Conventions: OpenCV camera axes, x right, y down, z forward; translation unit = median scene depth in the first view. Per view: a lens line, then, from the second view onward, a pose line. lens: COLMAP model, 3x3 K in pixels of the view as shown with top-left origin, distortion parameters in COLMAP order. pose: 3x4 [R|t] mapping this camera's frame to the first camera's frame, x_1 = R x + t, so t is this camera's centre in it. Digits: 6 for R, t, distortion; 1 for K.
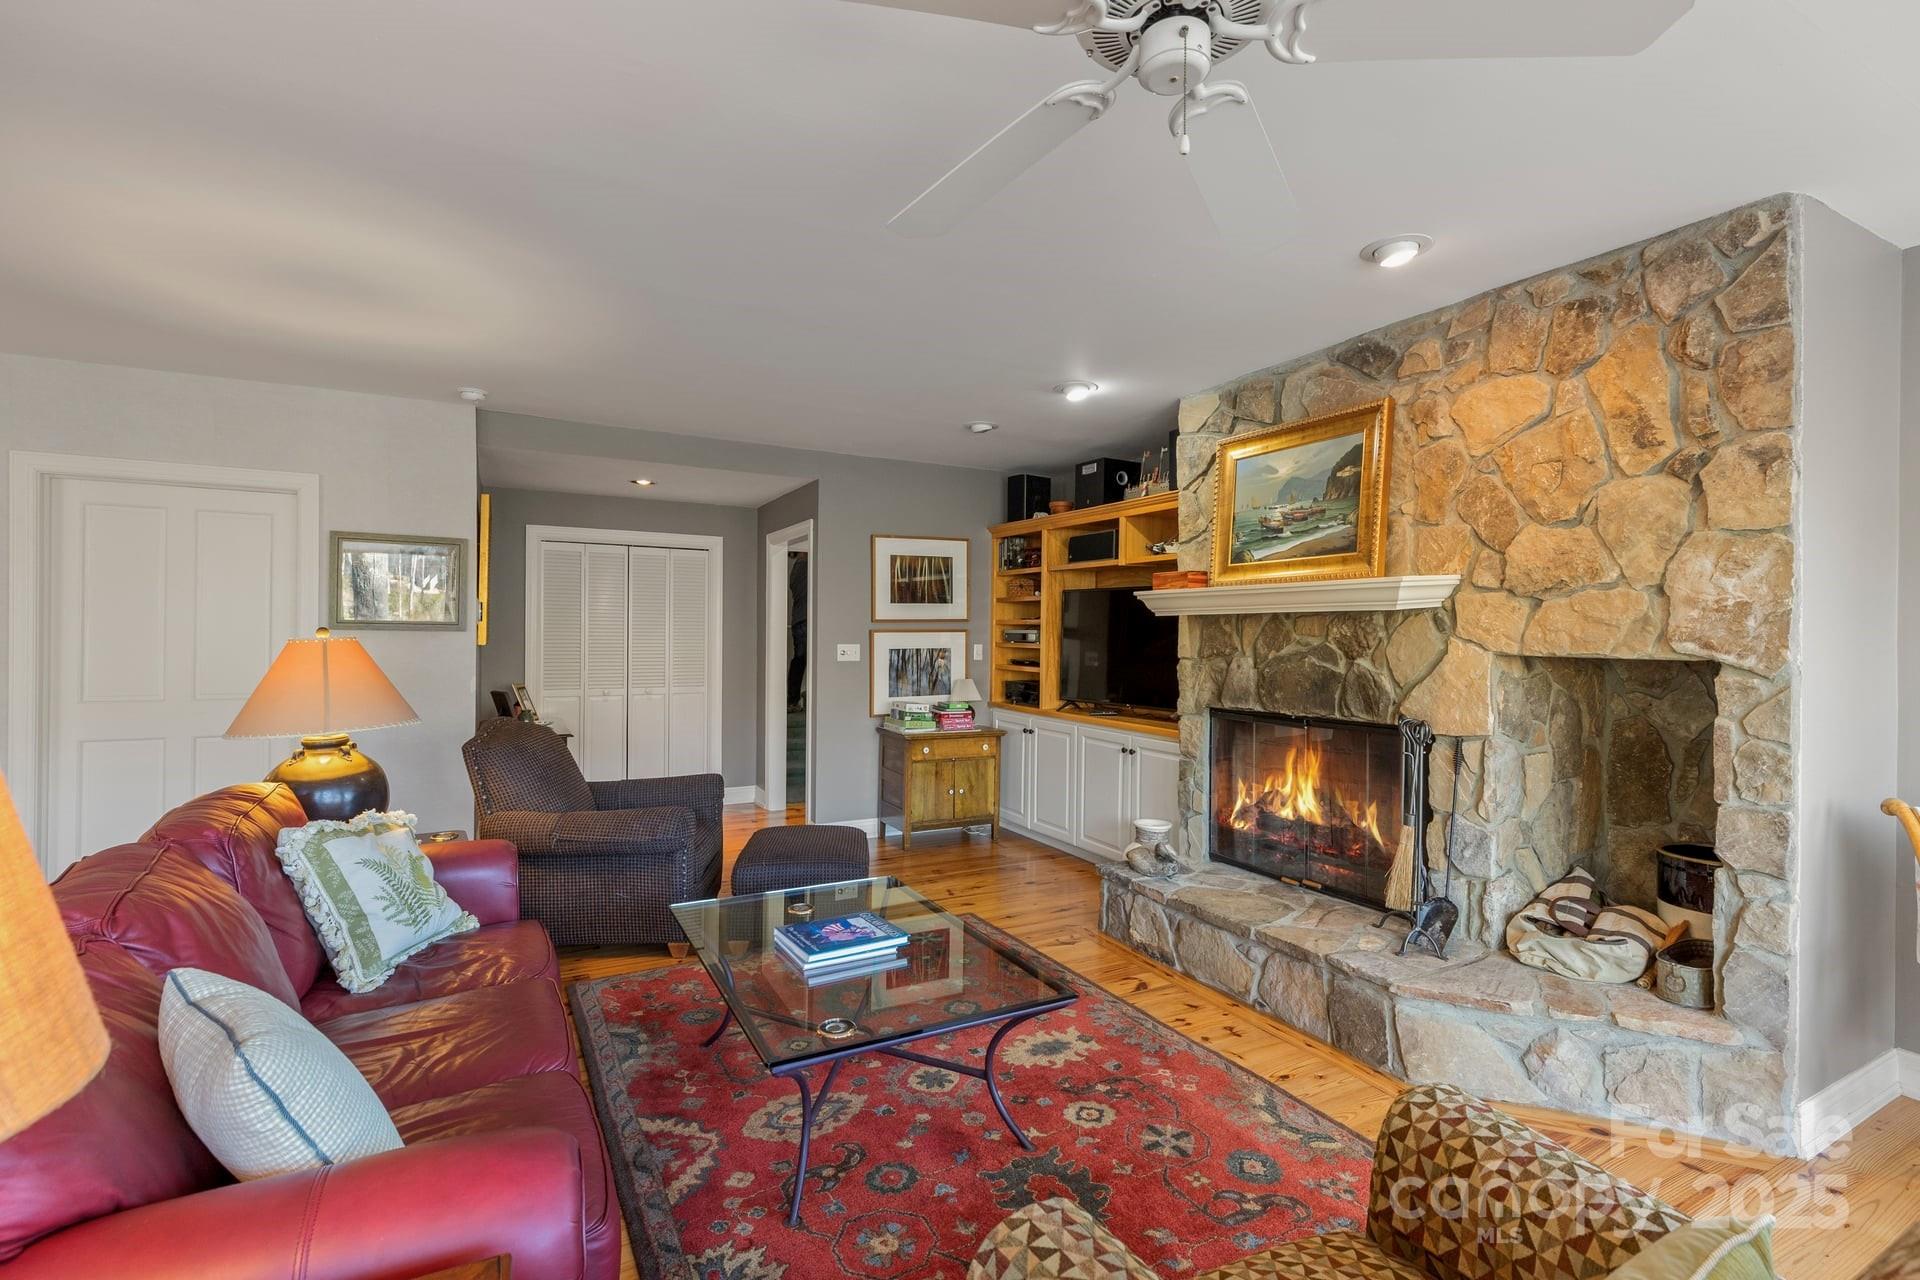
lens RADIAL K [[859.2, 0, 973.2], [0, 859.2, 636.9], [0, 0, 1]] dist [0.008001, 0.001104]
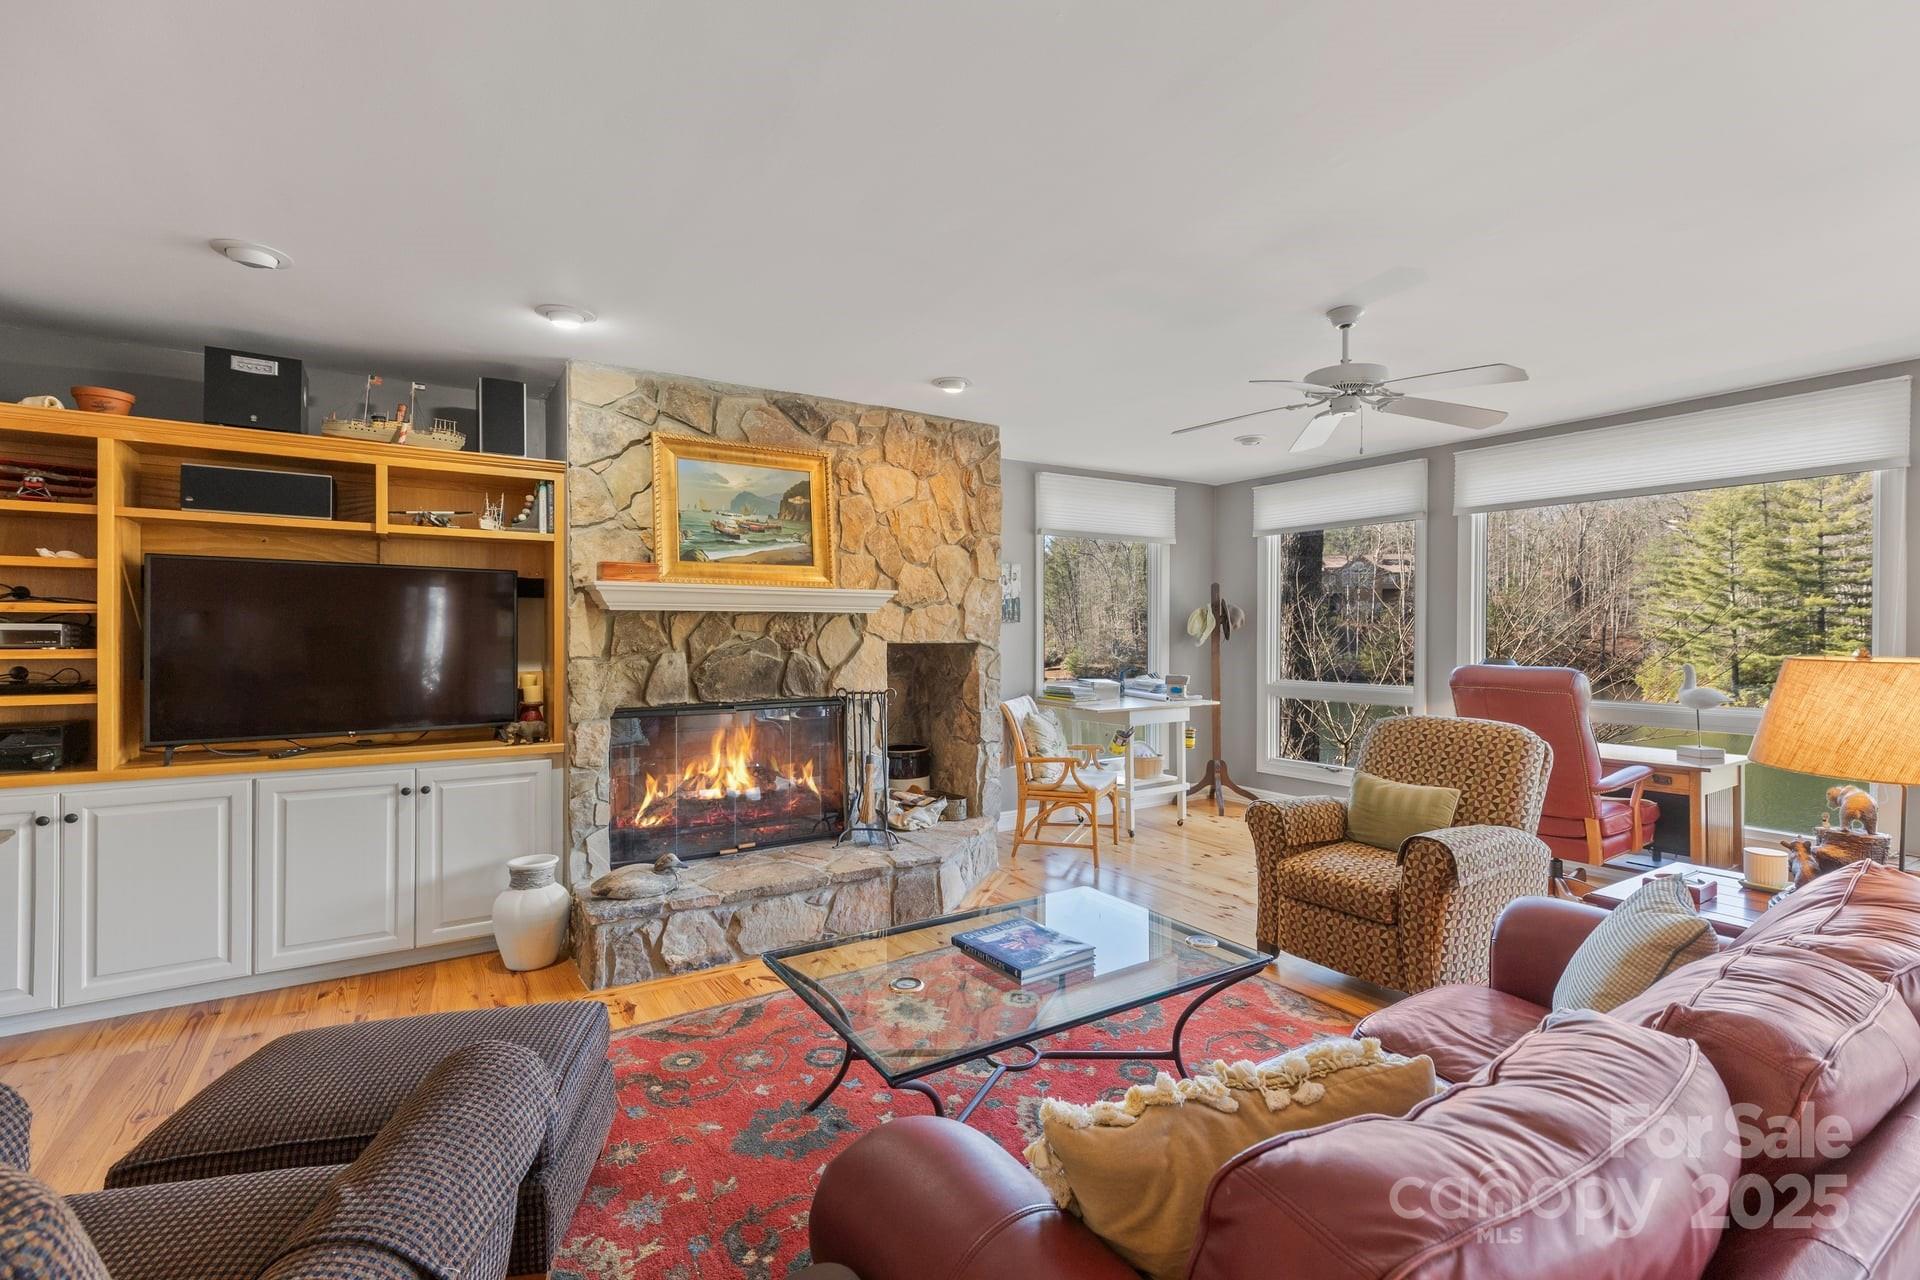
lens RADIAL K [[859.2, 0, 960.6], [0, 859.2, 636.4], [0, 0, 1]] dist [0.008001, 0.001104]
pose [[-0.054015, -0.014799, 0.998430, -0.823300], [0.000268, 0.999890, 0.014835, -0.012537], [-0.998540, 0.001069, -0.054005, 0.823593]]
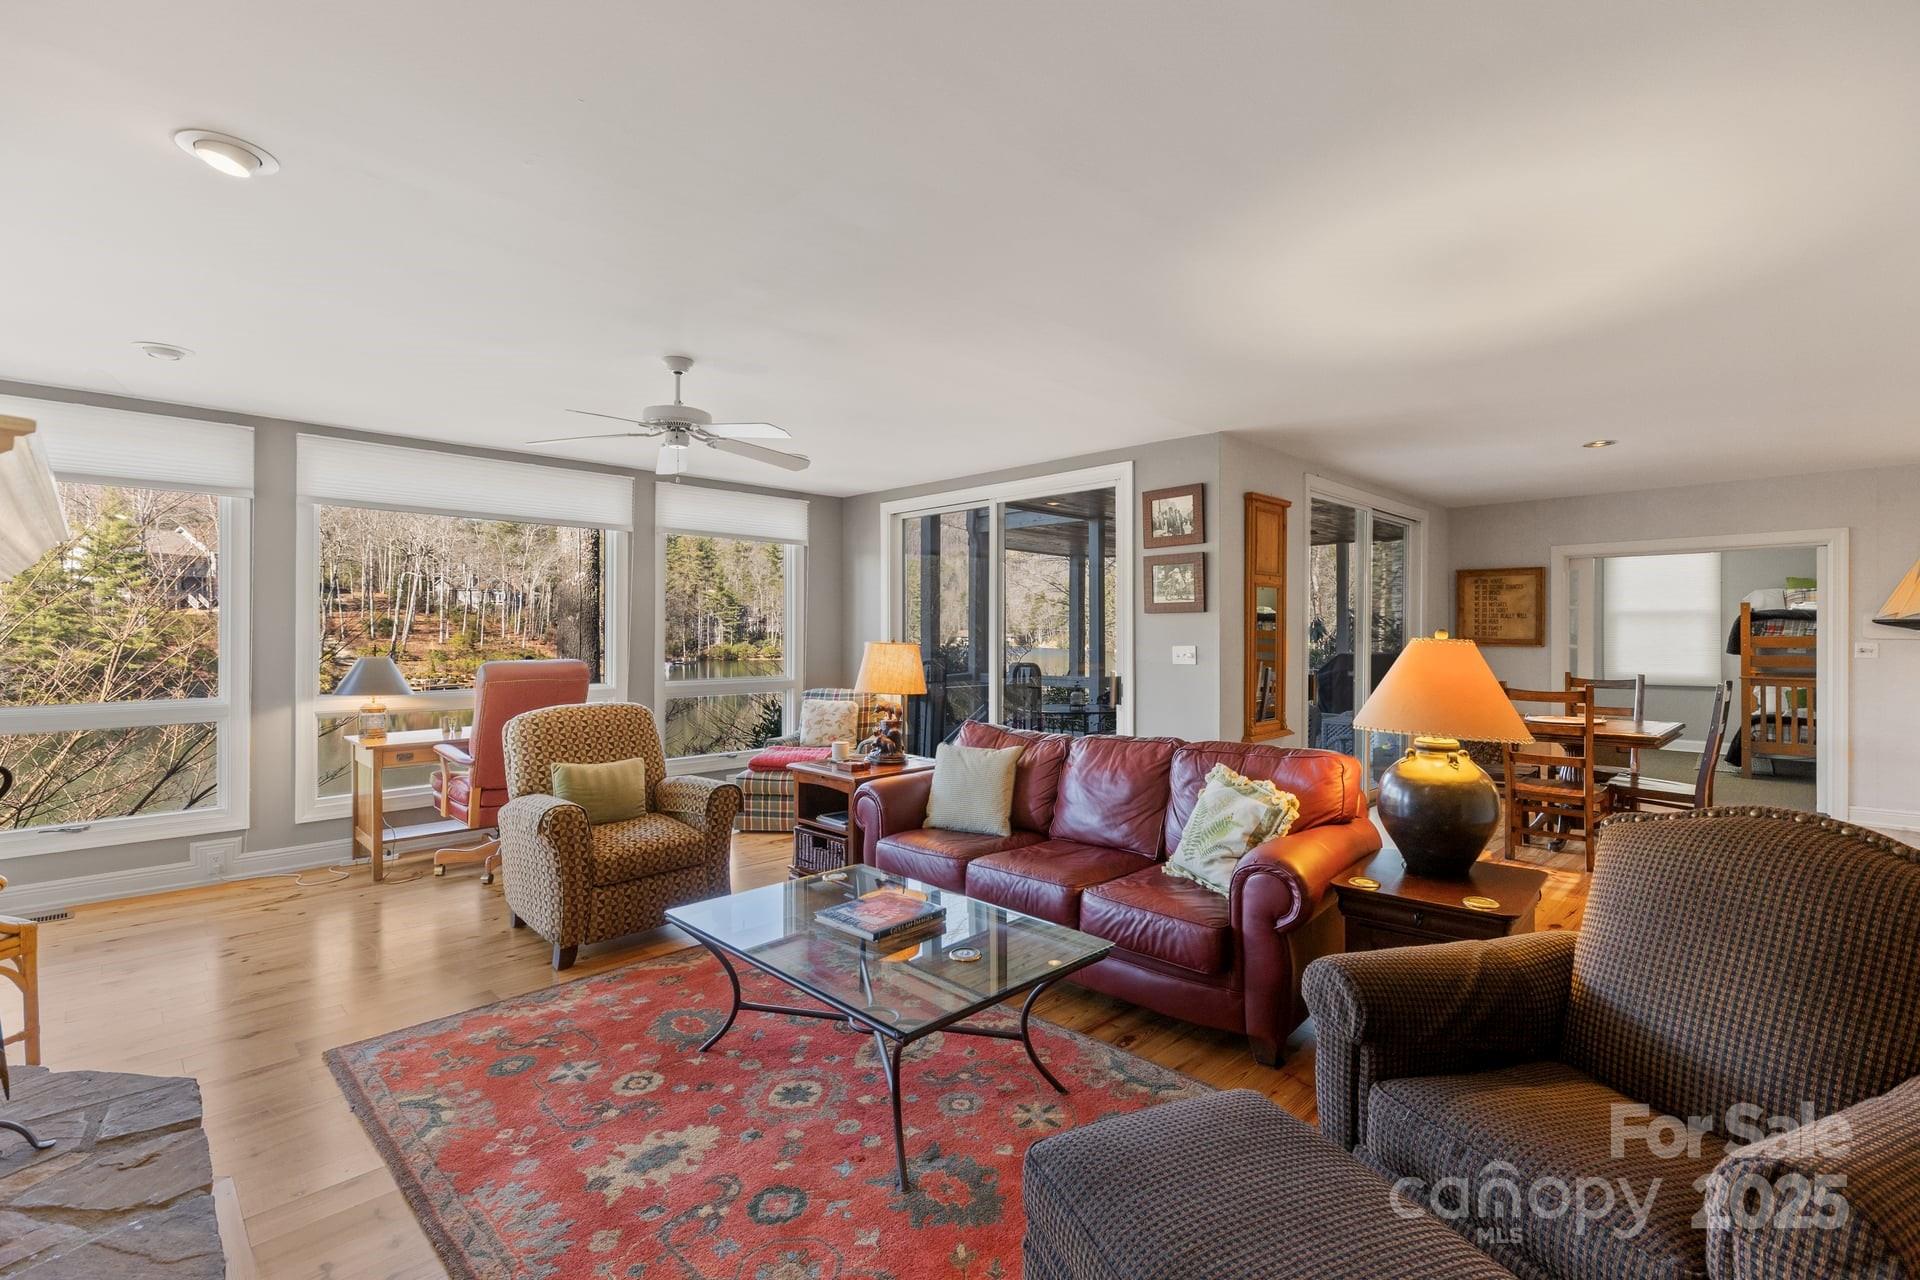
lens RADIAL K [[859.2, 0, 942.8], [0, 859.2, 624.3], [0, 0, 1]] dist [0.008001, 0.001104]
pose [[-0.967096, -0.007782, -0.254292, -0.765558], [-0.006452, 0.999961, -0.006065, -0.012037], [0.254329, -0.004224, -0.967108, 0.869329]]
